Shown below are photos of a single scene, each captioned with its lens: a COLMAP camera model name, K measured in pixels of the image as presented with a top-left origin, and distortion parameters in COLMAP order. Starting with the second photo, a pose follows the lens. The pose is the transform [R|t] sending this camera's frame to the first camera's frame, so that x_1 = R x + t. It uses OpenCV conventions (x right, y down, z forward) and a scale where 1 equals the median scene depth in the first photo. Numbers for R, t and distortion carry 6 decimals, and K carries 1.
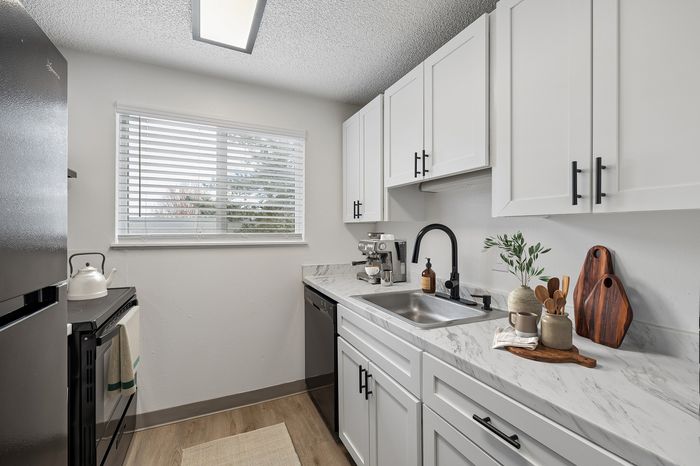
lens RADIAL K [[299.7, 0, 350.0], [0, 299.7, 233.0], [0, 0, 1]] dist [0.073165, -0.000017]
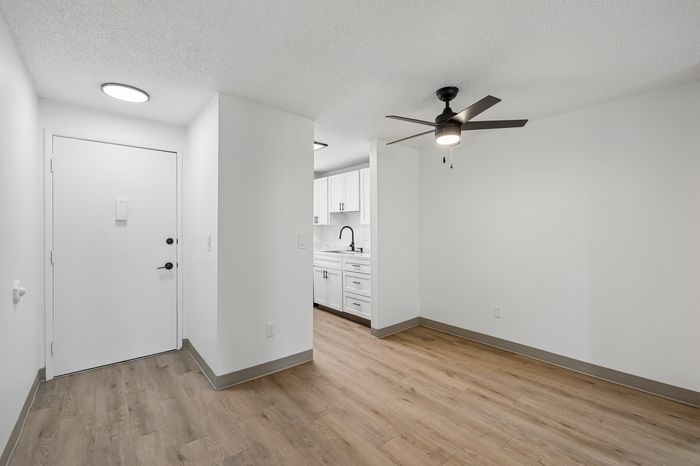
lens RADIAL K [[299.7, 0, 350.0], [0, 299.7, 233.0], [0, 0, 1]] dist [0.073165, -0.000017]
pose [[0.963892, -0.010918, 0.266069, -0.481374], [0.009975, 0.999938, 0.004895, 0.026240], [-0.266106, -0.002064, 0.963942, -1.895426]]
